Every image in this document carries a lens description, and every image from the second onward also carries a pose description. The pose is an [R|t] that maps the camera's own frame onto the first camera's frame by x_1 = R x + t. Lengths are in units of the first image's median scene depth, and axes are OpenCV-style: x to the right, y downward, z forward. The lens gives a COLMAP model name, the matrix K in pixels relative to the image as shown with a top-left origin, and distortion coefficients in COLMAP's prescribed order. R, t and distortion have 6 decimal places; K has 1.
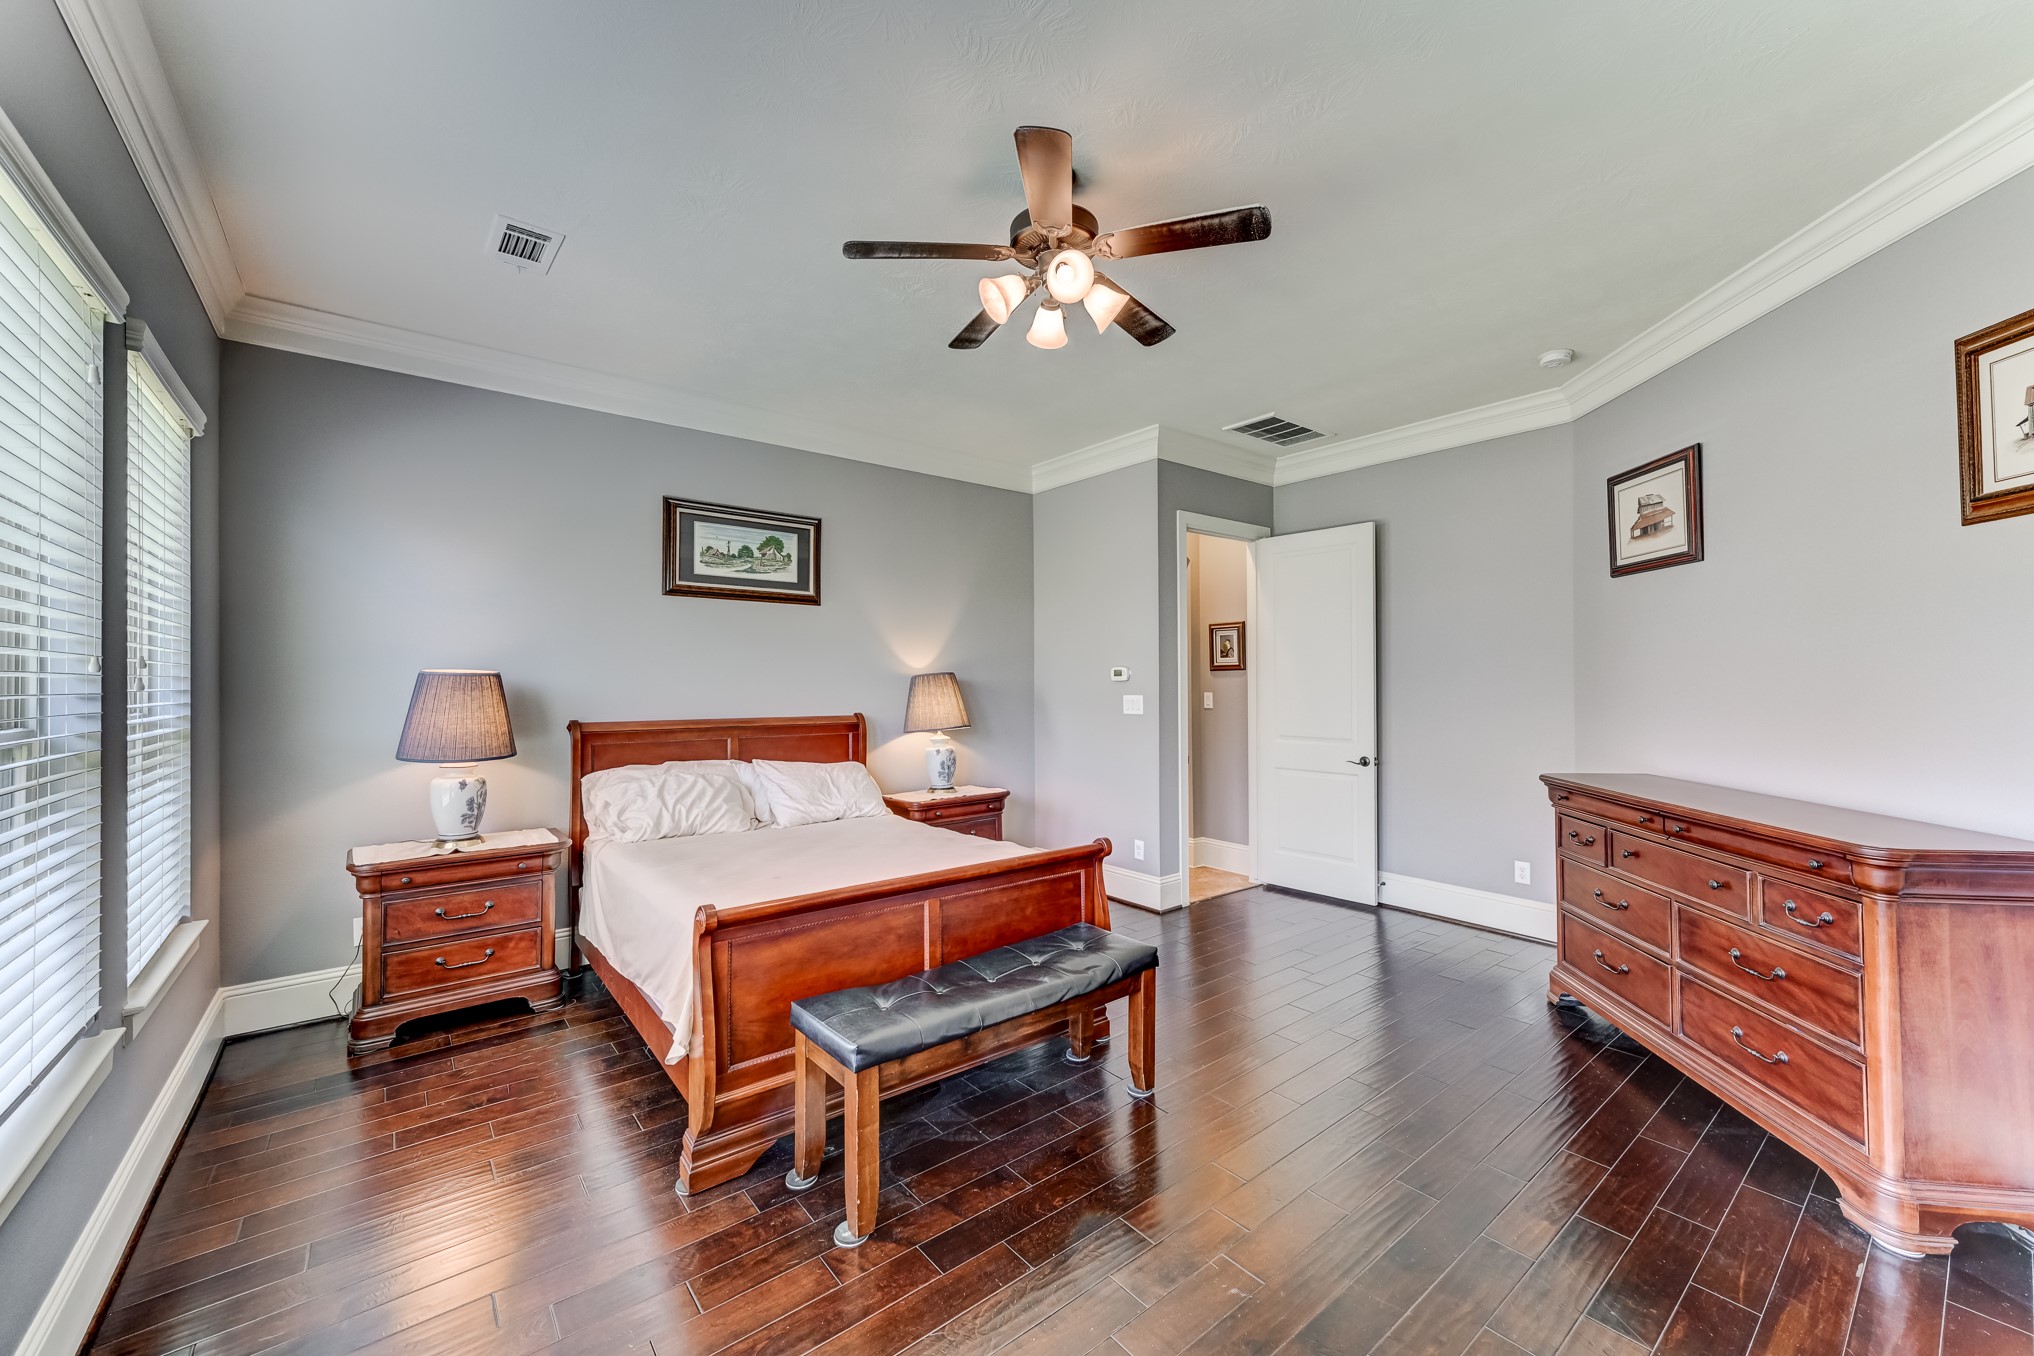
lens RADIAL K [[789.4, 0, 1014.9], [0, 789.4, 675.8], [0, 0, 1]] dist [0.007483, 0.000638]
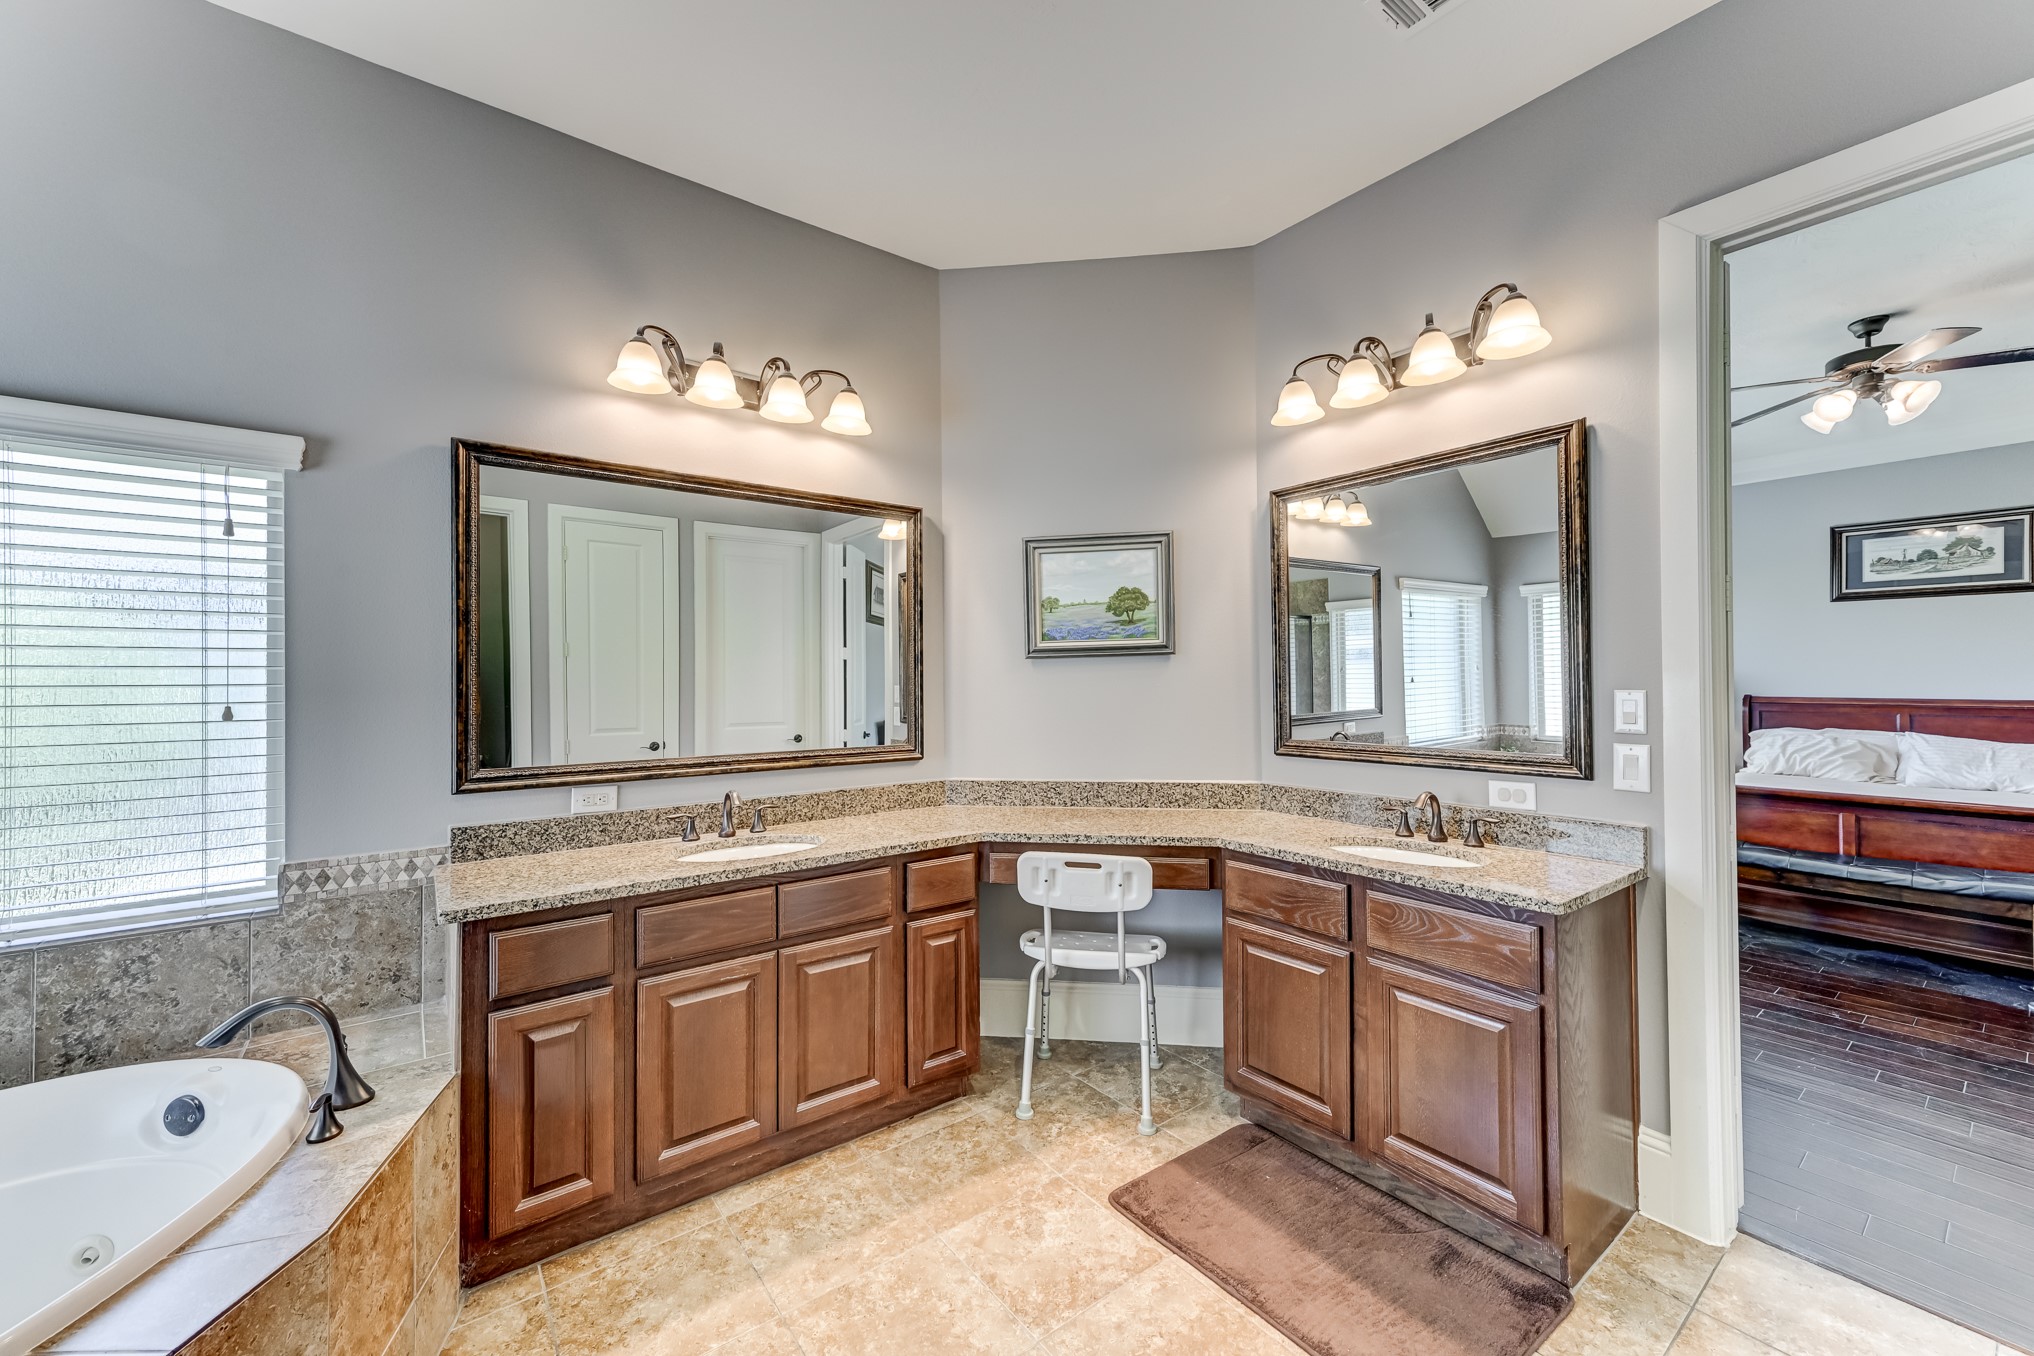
lens RADIAL K [[789.4, 0, 1014.9], [0, 789.4, 675.8], [0, 0, 1]] dist [0.007483, 0.000638]
pose [[-0.024628, -0.003071, -0.999692, 0.908528], [0.010728, 0.999937, -0.003336, 0.010150], [0.999639, -0.010807, -0.024594, -0.325224]]
